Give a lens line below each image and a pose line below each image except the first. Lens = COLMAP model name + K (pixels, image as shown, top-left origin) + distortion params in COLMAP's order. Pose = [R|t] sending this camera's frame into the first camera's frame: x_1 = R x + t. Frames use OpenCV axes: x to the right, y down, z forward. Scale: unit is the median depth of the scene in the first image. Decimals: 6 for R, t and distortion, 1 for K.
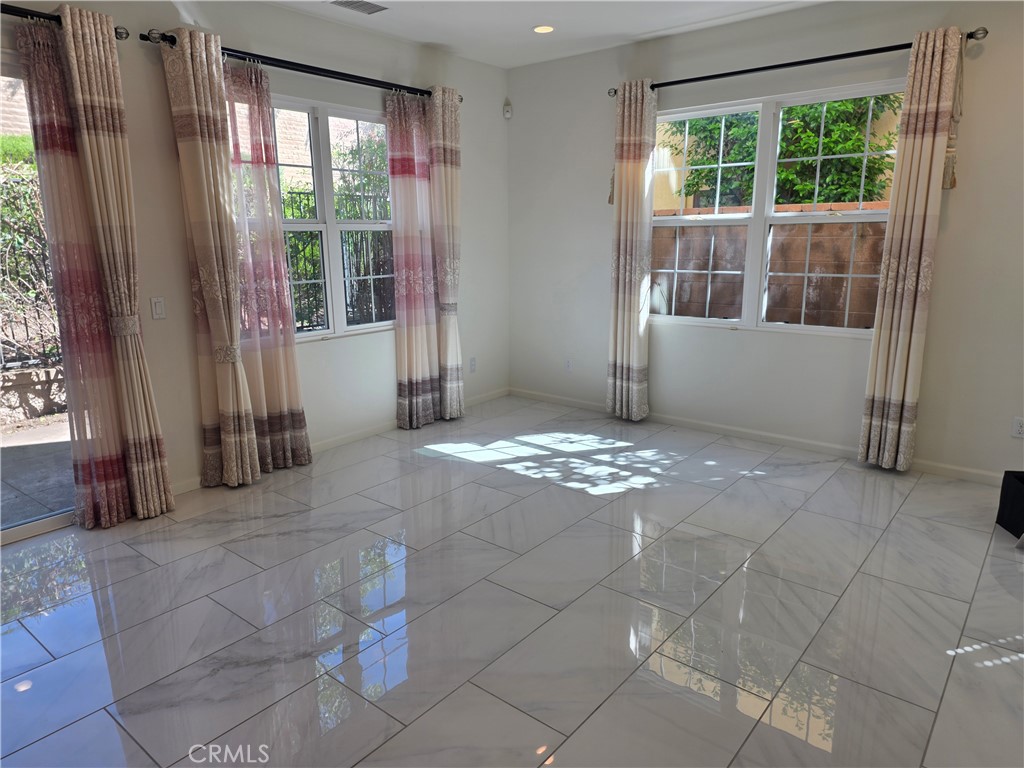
lens RADIAL K [[679.7, 0, 512.0], [0, 679.7, 384.0], [0, 0, 1]] dist [0.099170, -0.088781]
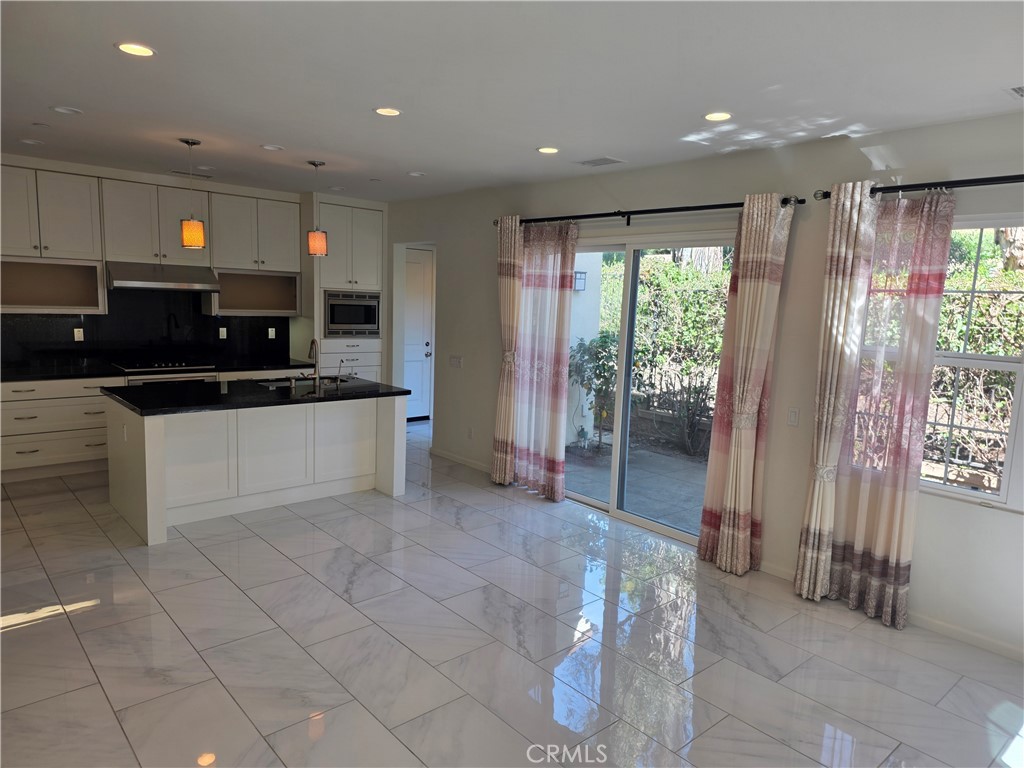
lens RADIAL K [[679.7, 0, 512.0], [0, 679.7, 384.0], [0, 0, 1]] dist [0.099170, -0.088781]
pose [[-0.164580, 0.131378, -0.977575, 0.545903], [-0.251179, 0.952834, 0.170341, -0.187631], [0.953846, 0.273581, -0.123818, 0.524739]]
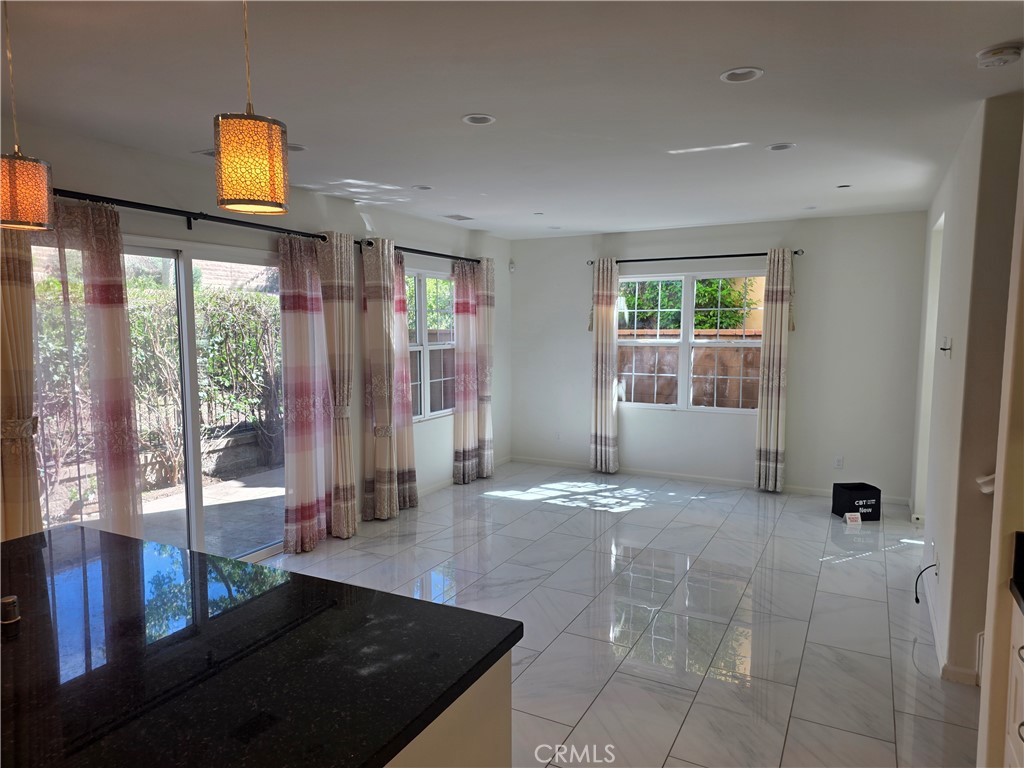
lens RADIAL K [[659.8, 0, 509.5], [0, 659.8, 389.5], [0, 0, 1]] dist [0.036686, -0.002322]
pose [[0.979888, -0.011471, 0.199220, -0.355795], [0.035999, 0.992129, -0.119936, 0.042378], [-0.196276, 0.124696, 0.972588, -0.420593]]
